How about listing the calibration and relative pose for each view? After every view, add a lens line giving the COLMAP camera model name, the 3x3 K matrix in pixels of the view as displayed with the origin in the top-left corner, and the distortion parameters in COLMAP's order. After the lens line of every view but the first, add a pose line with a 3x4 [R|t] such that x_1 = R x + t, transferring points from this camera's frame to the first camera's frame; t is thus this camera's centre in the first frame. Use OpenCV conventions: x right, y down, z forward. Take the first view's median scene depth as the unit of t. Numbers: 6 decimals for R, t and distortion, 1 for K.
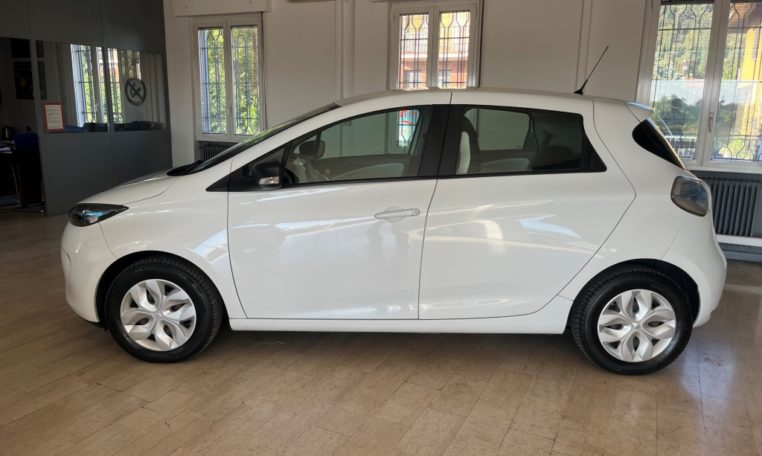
lens RADIAL K [[580.2, 0, 377.5], [0, 580.2, 231.5], [0, 0, 1]] dist [0.057083, -0.076094]
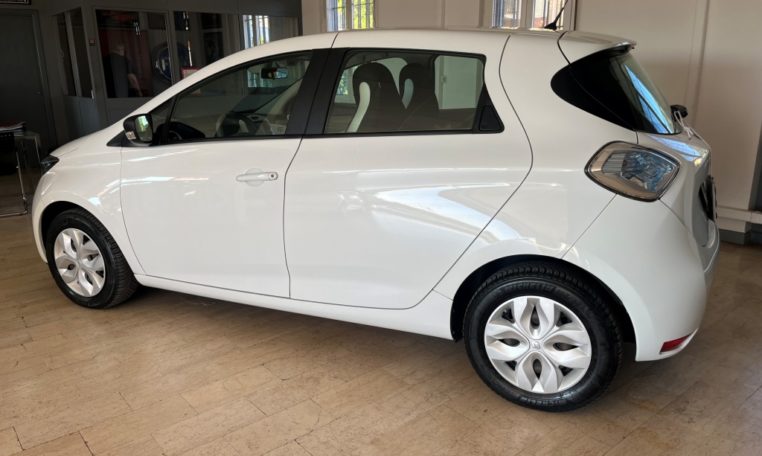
lens RADIAL K [[580.2, 0, 374.4], [0, 580.2, 231.1], [0, 0, 1]] dist [0.057083, -0.076094]
pose [[0.909306, 0.083352, -0.407694, 0.543557], [-0.059610, 0.995721, 0.070619, -0.020684], [0.411836, -0.039911, 0.910384, 0.255261]]
